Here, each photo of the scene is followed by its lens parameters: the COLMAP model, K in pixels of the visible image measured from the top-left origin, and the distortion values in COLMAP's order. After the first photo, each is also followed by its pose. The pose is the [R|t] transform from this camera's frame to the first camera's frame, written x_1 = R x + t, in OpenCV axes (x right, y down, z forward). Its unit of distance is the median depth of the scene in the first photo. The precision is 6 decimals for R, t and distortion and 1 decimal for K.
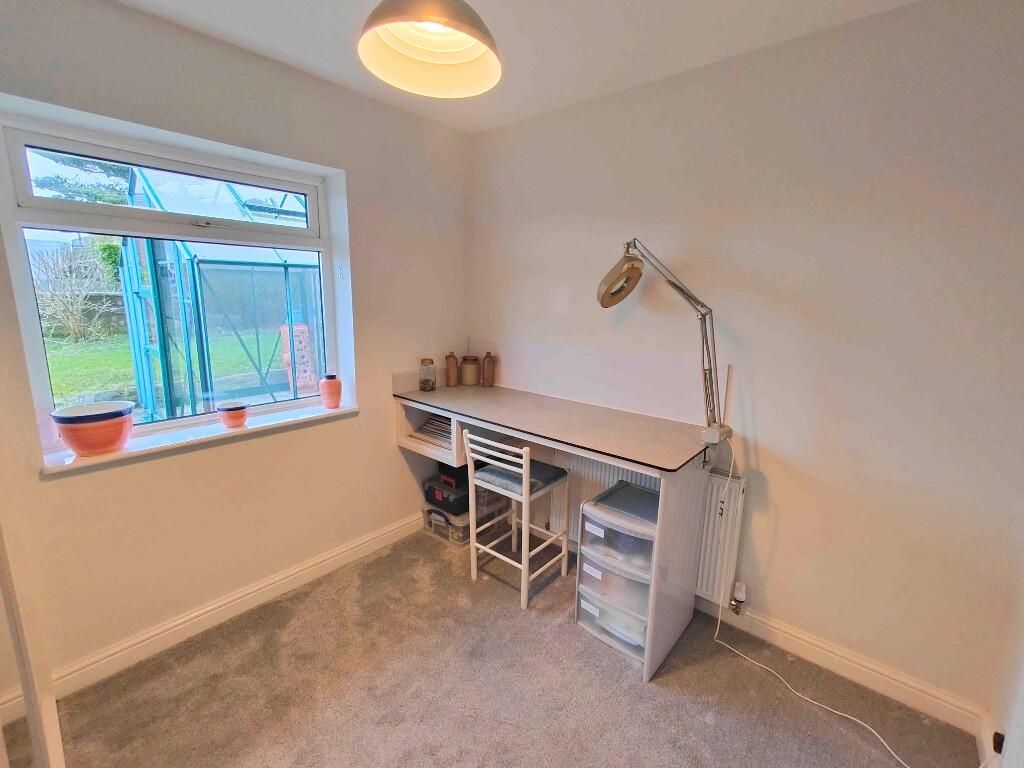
lens RADIAL K [[453.0, 0, 510.7], [0, 453.0, 378.7], [0, 0, 1]] dist [0.009566, 0.000613]
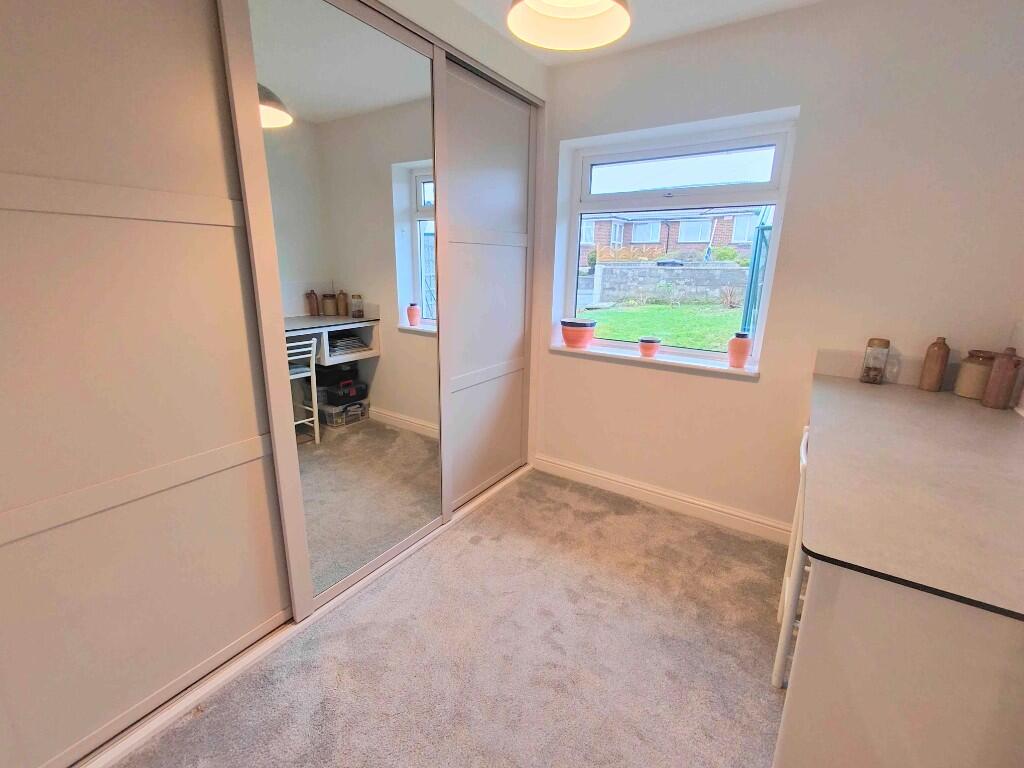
lens RADIAL K [[453.0, 0, 510.7], [0, 453.0, 378.7], [0, 0, 1]] dist [0.009566, 0.000613]
pose [[0.135804, 0.235425, -0.962358, 0.595463], [-0.202842, 0.957387, 0.205585, -0.017915], [0.969749, 0.167287, 0.177771, 0.422704]]
